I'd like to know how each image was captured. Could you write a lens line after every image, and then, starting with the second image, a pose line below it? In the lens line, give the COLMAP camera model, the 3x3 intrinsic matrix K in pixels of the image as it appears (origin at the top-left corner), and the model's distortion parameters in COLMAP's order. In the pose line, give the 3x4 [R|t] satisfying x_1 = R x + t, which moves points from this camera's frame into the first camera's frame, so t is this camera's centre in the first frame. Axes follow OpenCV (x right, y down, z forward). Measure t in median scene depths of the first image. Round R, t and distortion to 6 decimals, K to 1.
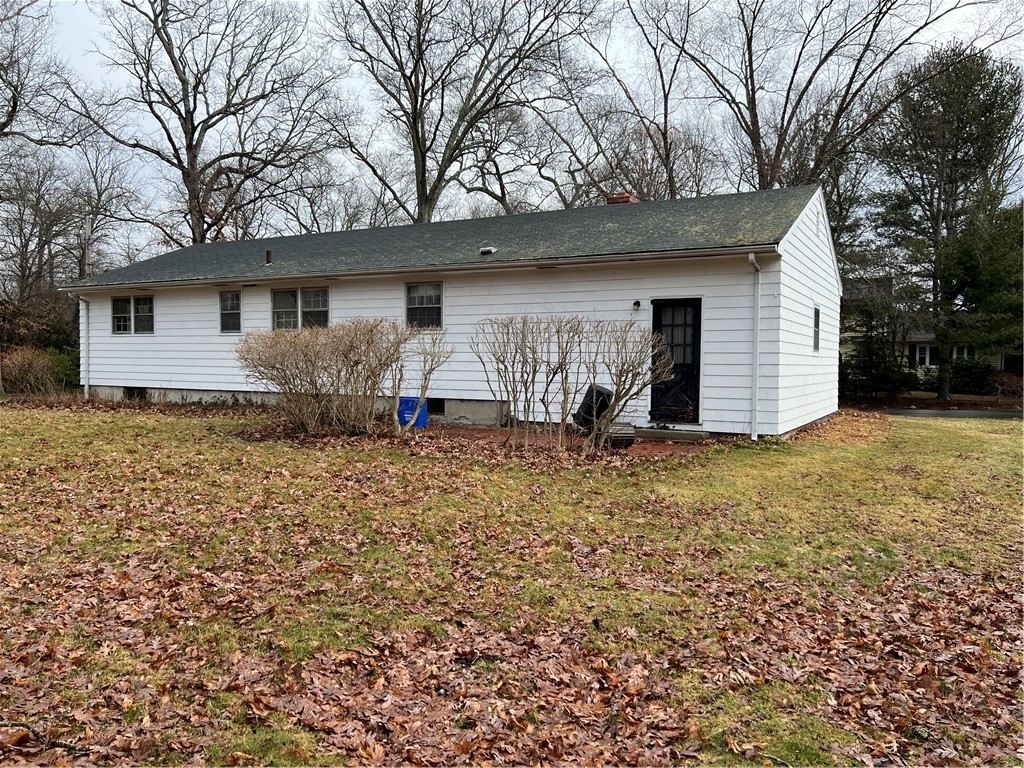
lens RADIAL K [[783.3, 0, 512.0], [0, 783.3, 384.0], [0, 0, 1]] dist [0.065518, -0.060795]
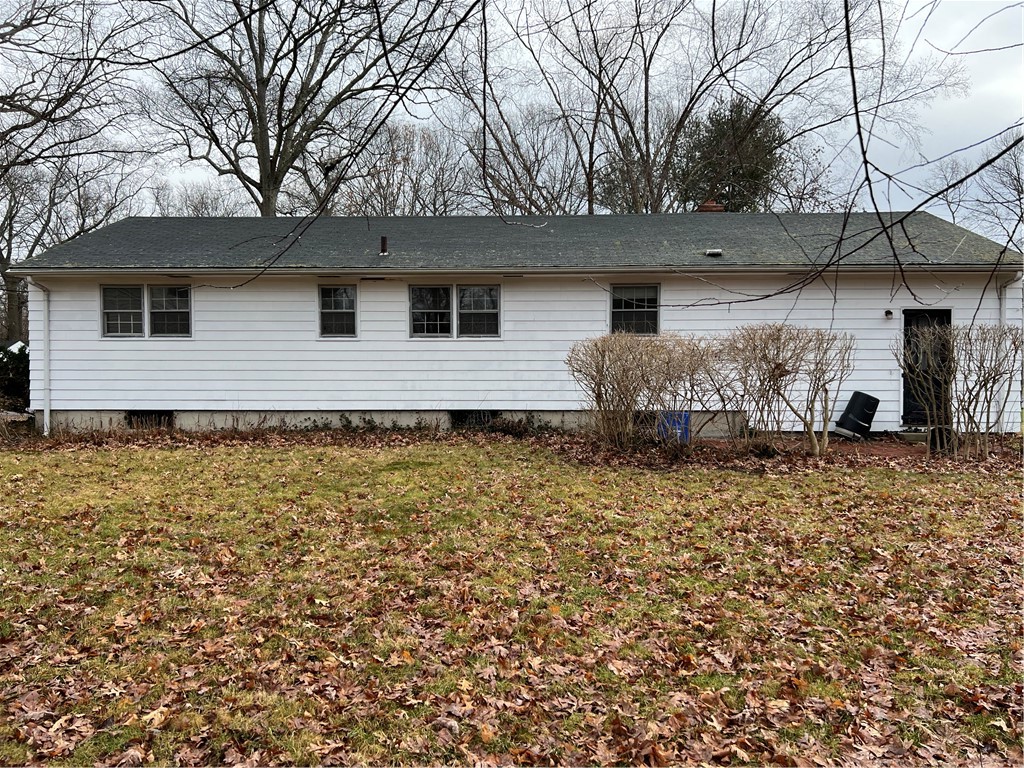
lens RADIAL K [[783.3, 0, 512.0], [0, 783.3, 384.0], [0, 0, 1]] dist [0.065518, -0.060795]
pose [[0.881127, -0.013091, 0.472698, -0.568510], [0.022043, 0.999667, -0.013404, -0.003561], [-0.472366, 0.022231, 0.881122, 0.223862]]
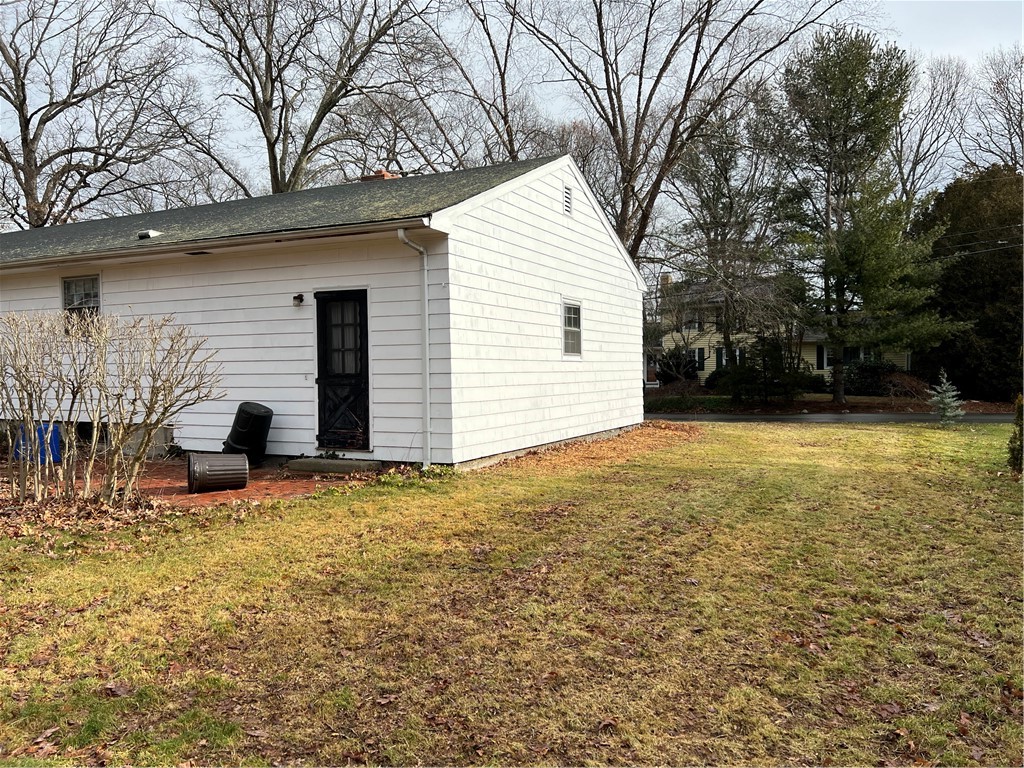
lens RADIAL K [[783.3, 0, 512.0], [0, 783.3, 384.0], [0, 0, 1]] dist [0.065518, -0.060795]
pose [[0.999049, -0.019305, 0.039102, 0.245679], [0.019649, 0.999771, -0.008424, -0.004321], [-0.038930, 0.009184, 0.999200, 0.150943]]
